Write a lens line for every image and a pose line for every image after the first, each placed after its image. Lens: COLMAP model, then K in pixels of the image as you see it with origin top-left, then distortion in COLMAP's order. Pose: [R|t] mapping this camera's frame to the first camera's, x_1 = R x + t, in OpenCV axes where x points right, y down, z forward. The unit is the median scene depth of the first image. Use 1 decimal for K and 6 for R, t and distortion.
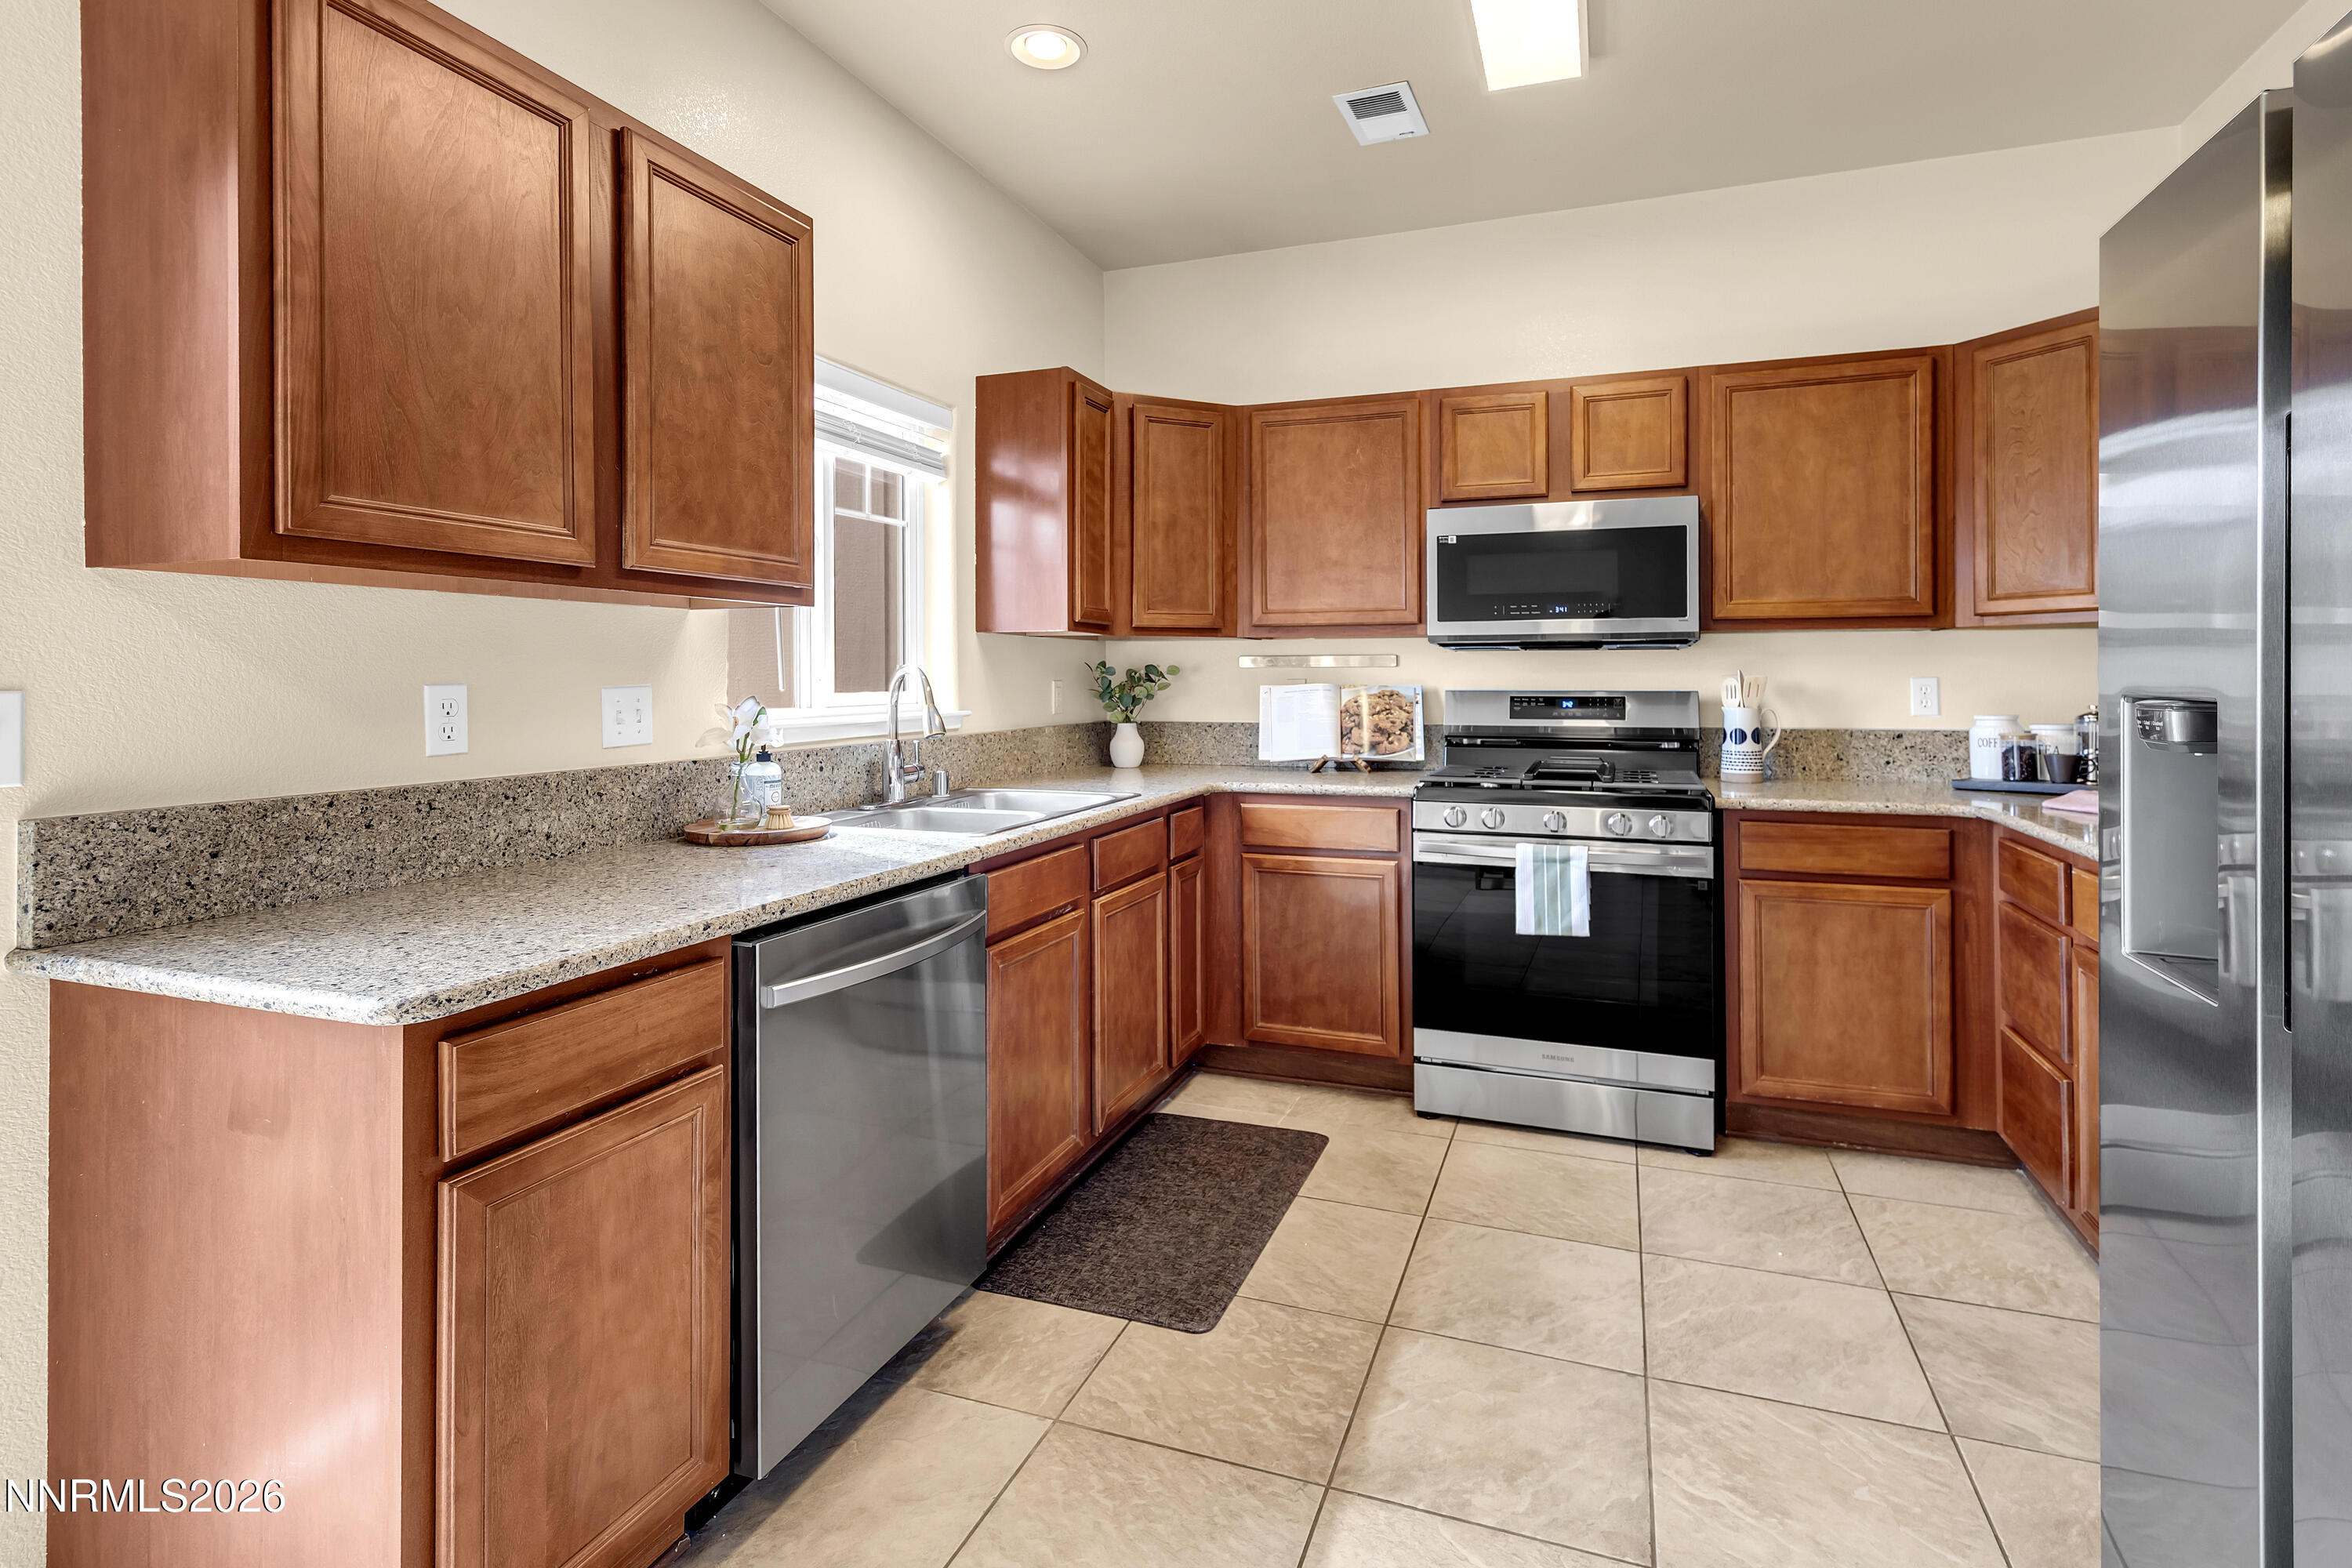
lens RADIAL K [[1091.5, 0, 1191.2], [0, 1091.5, 678.1], [0, 0, 1]] dist [0.004882, -0.002179]
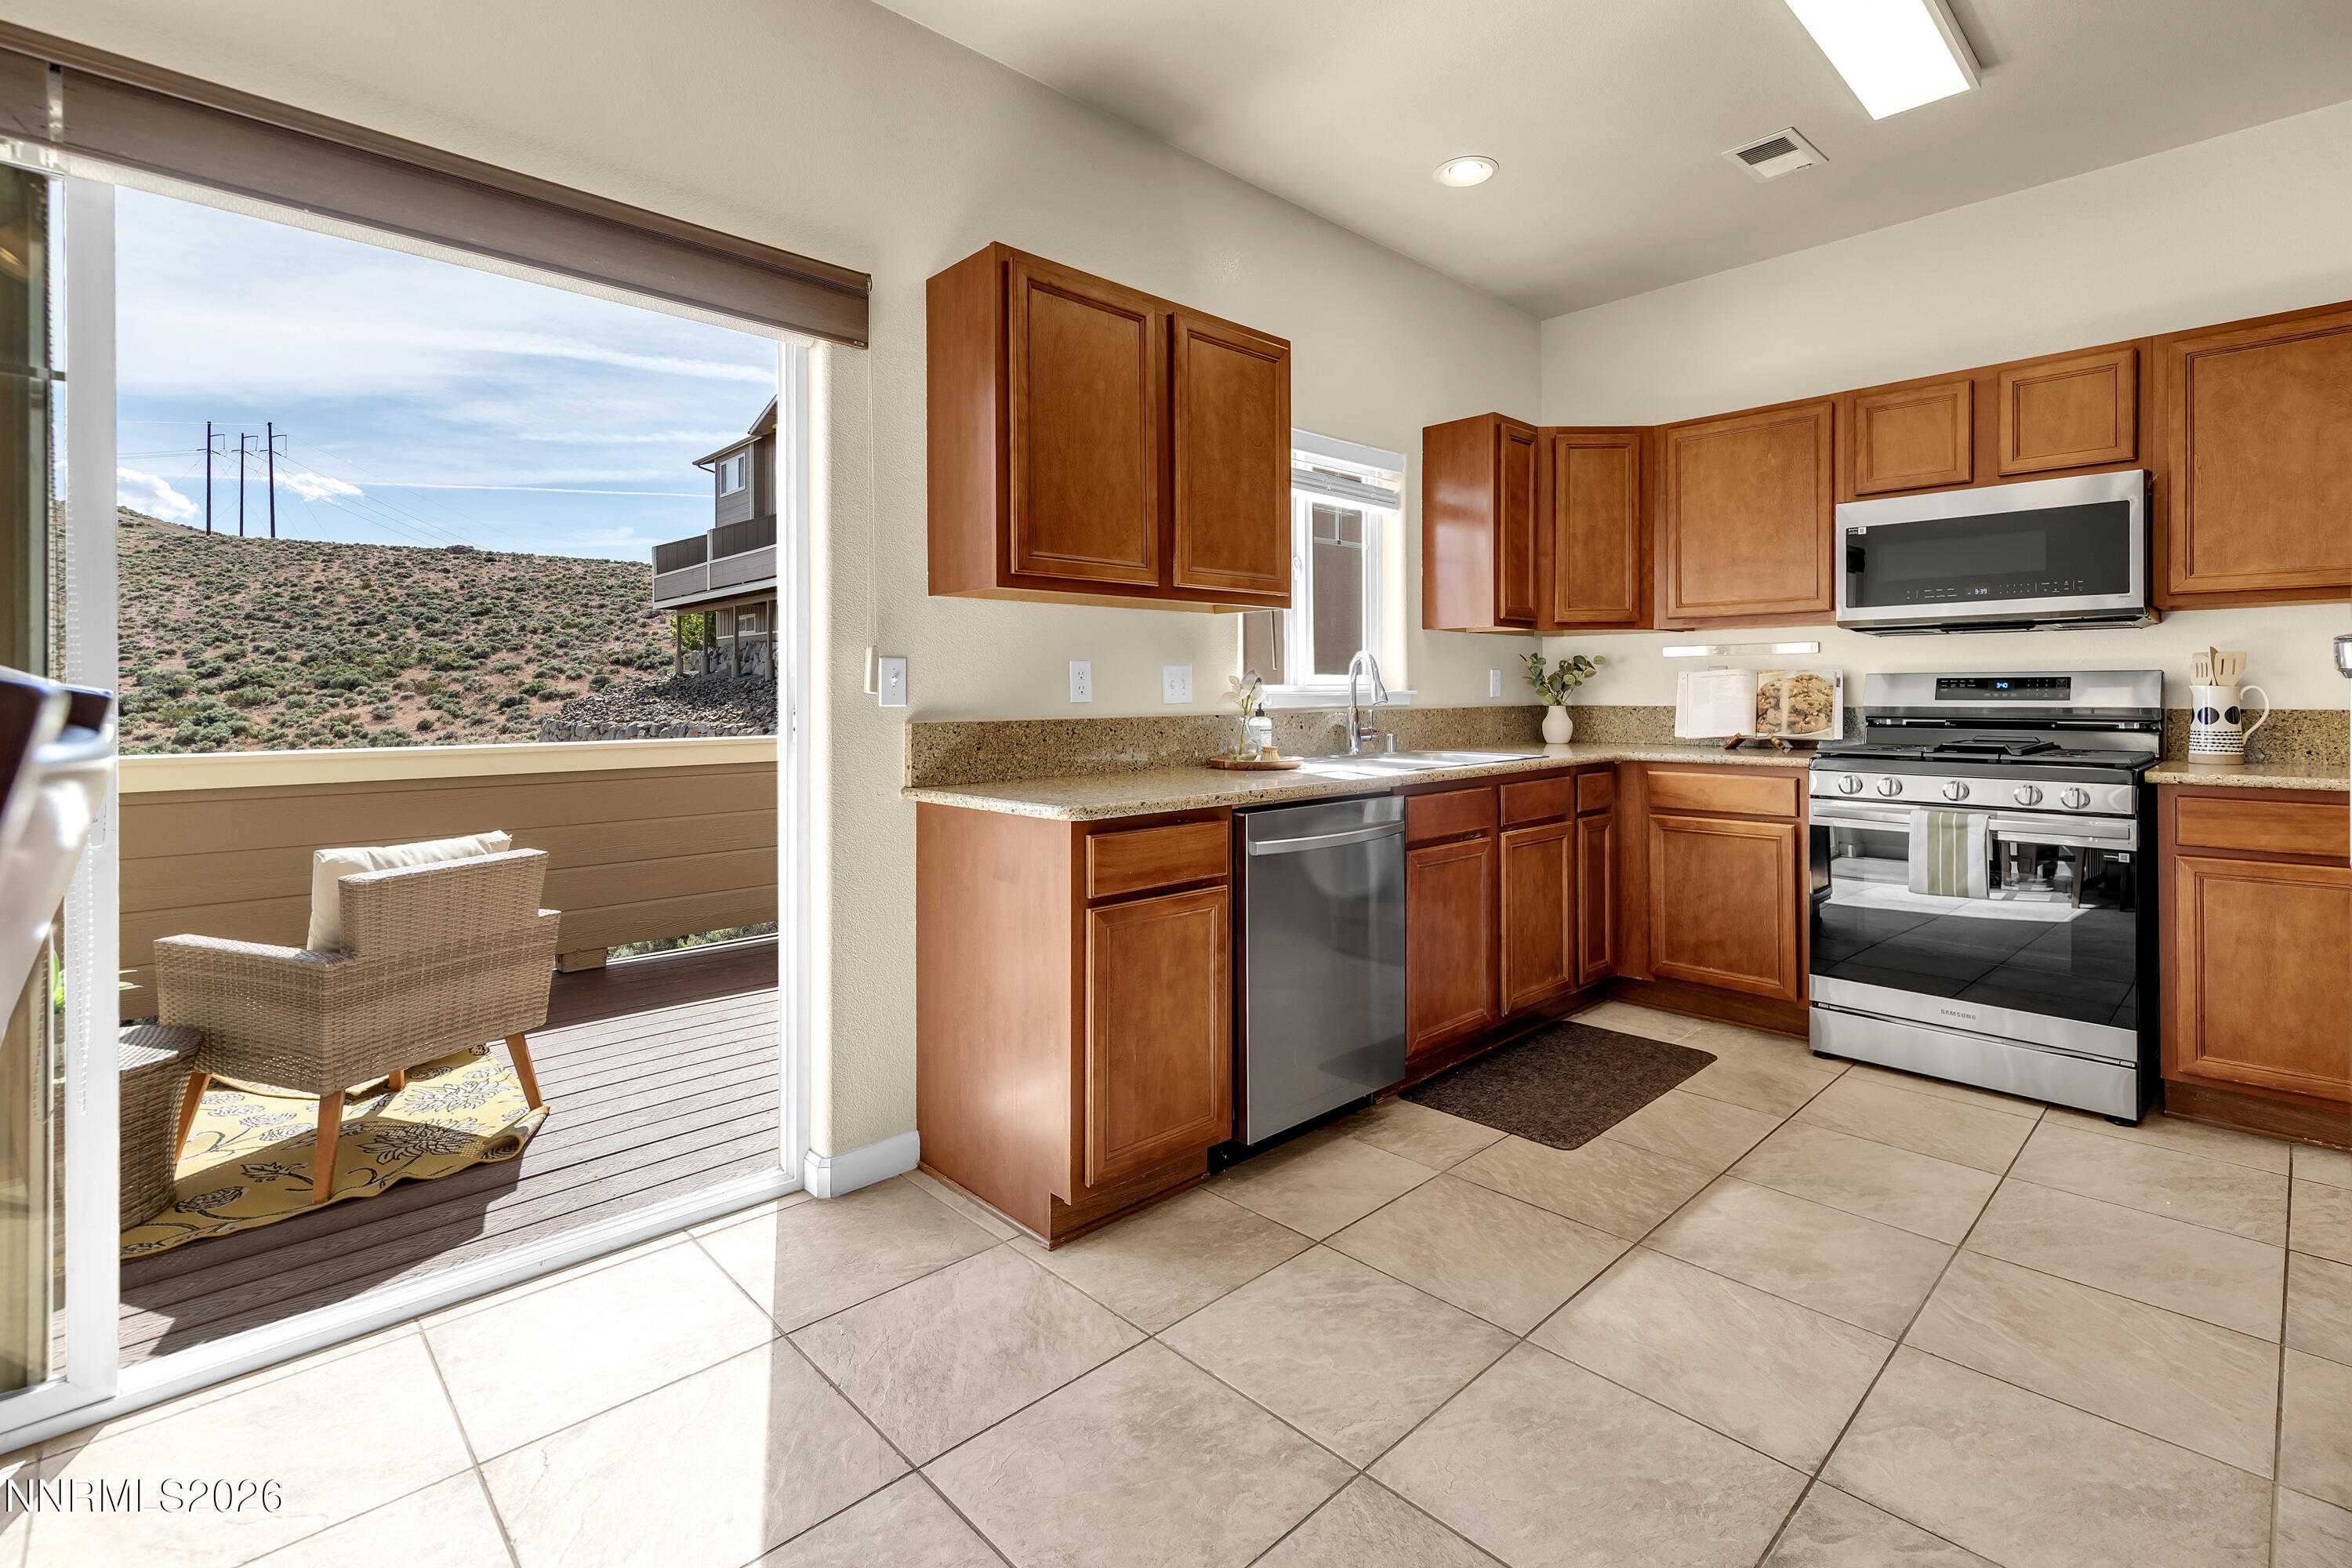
lens RADIAL K [[1091.5, 0, 1213.0], [0, 1091.5, 698.8], [0, 0, 1]] dist [0.004882, -0.002179]
pose [[0.900102, -0.001215, -0.435678, 0.178444], [0.001017, 0.999999, -0.000686, 0.050843], [0.435679, 0.000175, 0.900102, -0.323439]]
